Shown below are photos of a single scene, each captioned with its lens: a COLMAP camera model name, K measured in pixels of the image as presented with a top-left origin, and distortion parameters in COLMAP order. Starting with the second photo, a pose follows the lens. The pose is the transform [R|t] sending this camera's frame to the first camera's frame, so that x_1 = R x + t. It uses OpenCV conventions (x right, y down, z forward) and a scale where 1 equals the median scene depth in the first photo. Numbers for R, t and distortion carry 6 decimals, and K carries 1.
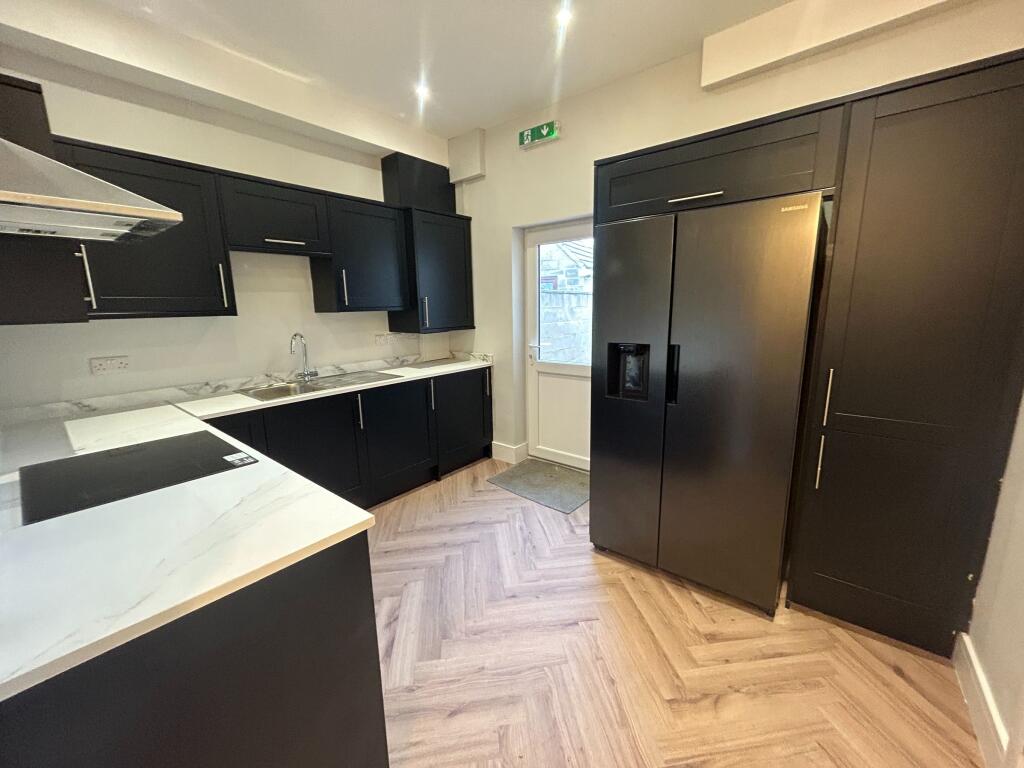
lens RADIAL K [[407.2, 0, 507.5], [0, 407.2, 383.4], [0, 0, 1]] dist [0.000739, 0.000546]
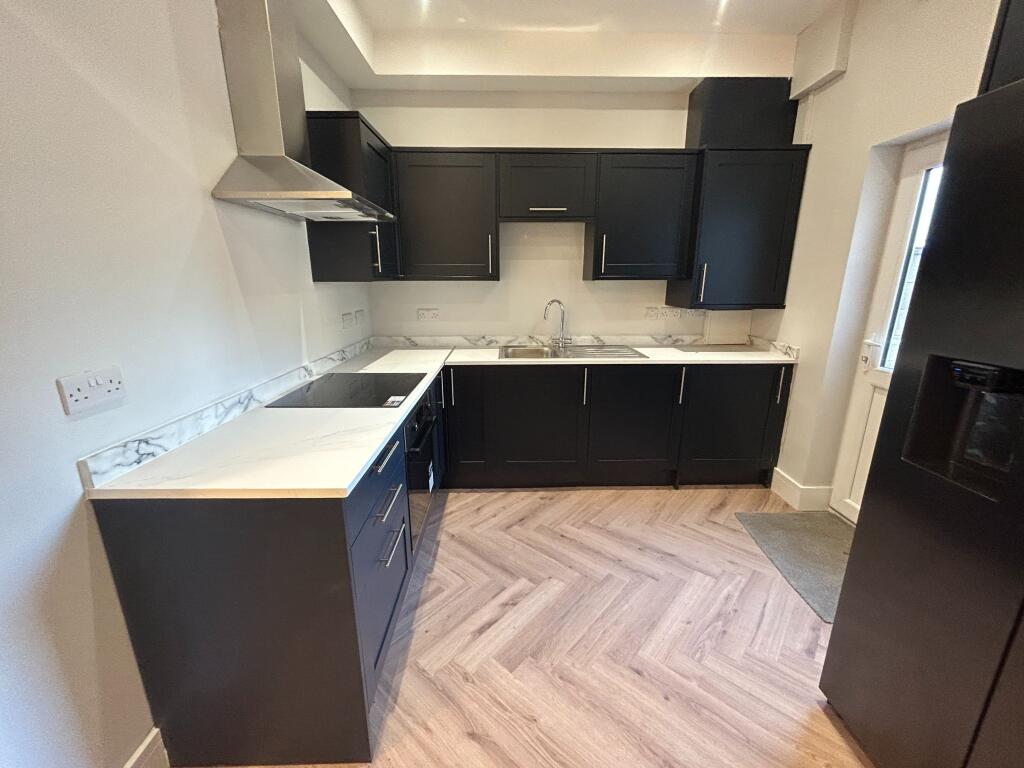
lens RADIAL K [[407.2, 0, 513.2], [0, 407.2, 383.0], [0, 0, 1]] dist [0.000739, 0.000546]
pose [[0.651928, 0.206834, -0.729527, 0.225658], [-0.155785, 0.978091, 0.138092, -0.044780], [0.742106, 0.023623, 0.669866, 0.243150]]
